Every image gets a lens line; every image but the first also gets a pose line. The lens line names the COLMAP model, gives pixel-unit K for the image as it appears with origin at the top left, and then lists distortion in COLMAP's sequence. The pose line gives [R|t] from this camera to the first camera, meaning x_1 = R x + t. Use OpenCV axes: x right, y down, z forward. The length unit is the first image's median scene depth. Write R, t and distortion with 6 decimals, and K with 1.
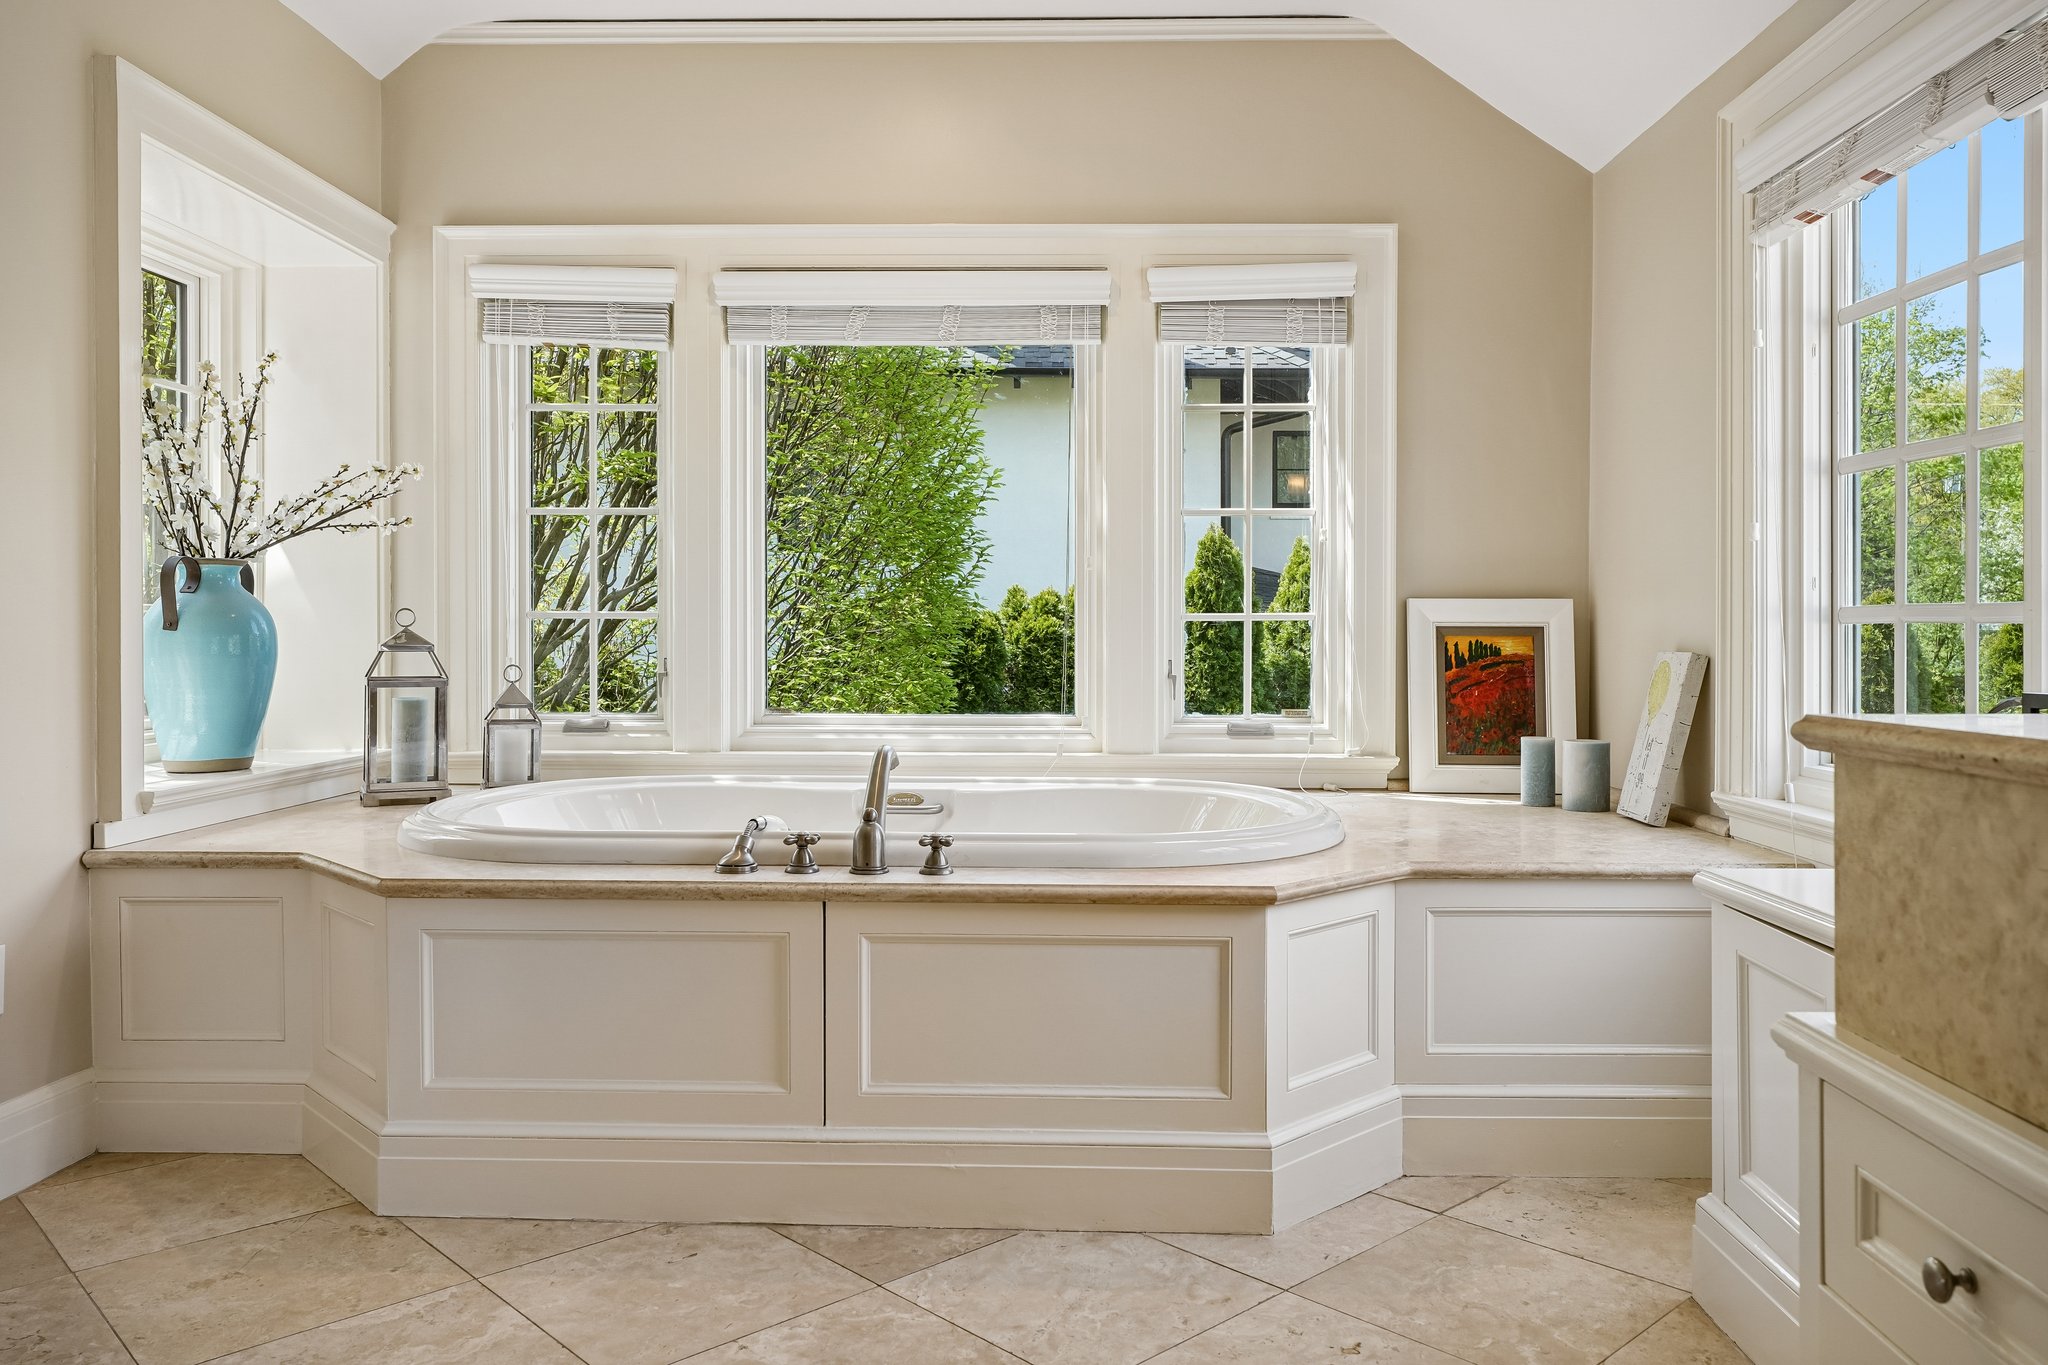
lens RADIAL K [[1497.7, 0, 1045.3], [0, 1497.7, 632.4], [0, 0, 1]] dist [0.002985, -0.001229]
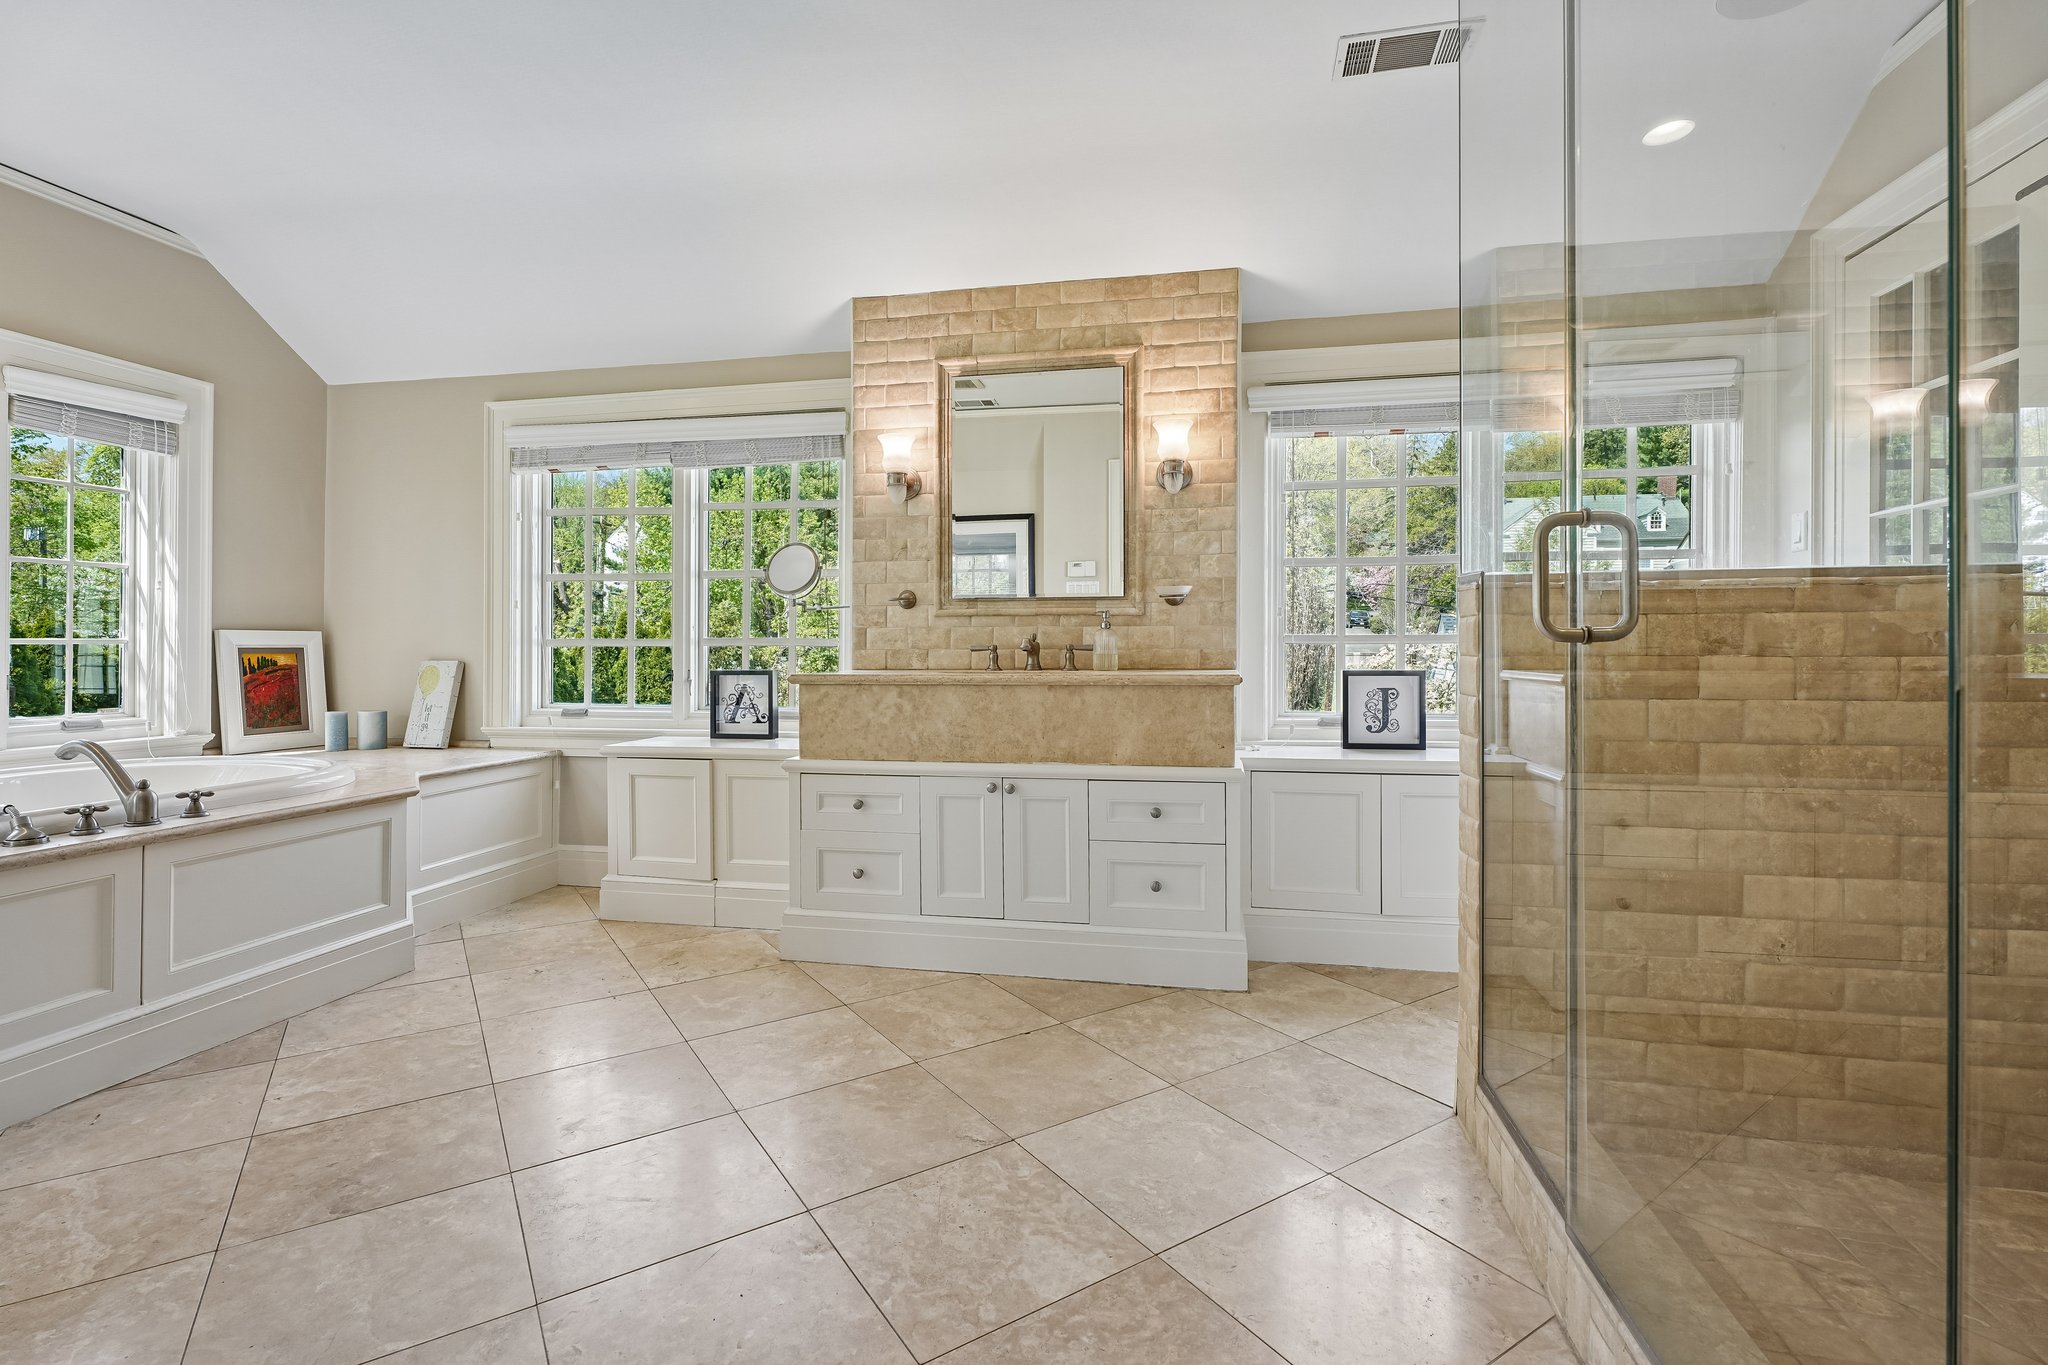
lens RADIAL K [[935.7, 0, 1025.5], [0, 935.7, 645.9], [0, 0, 1]] dist [-0.000955, 0.000111]
pose [[0.185560, -0.001490, 0.982632, -0.779875], [0.001989, 0.999997, 0.001141, -0.007791], [-0.982631, 0.001743, 0.185563, 0.015566]]
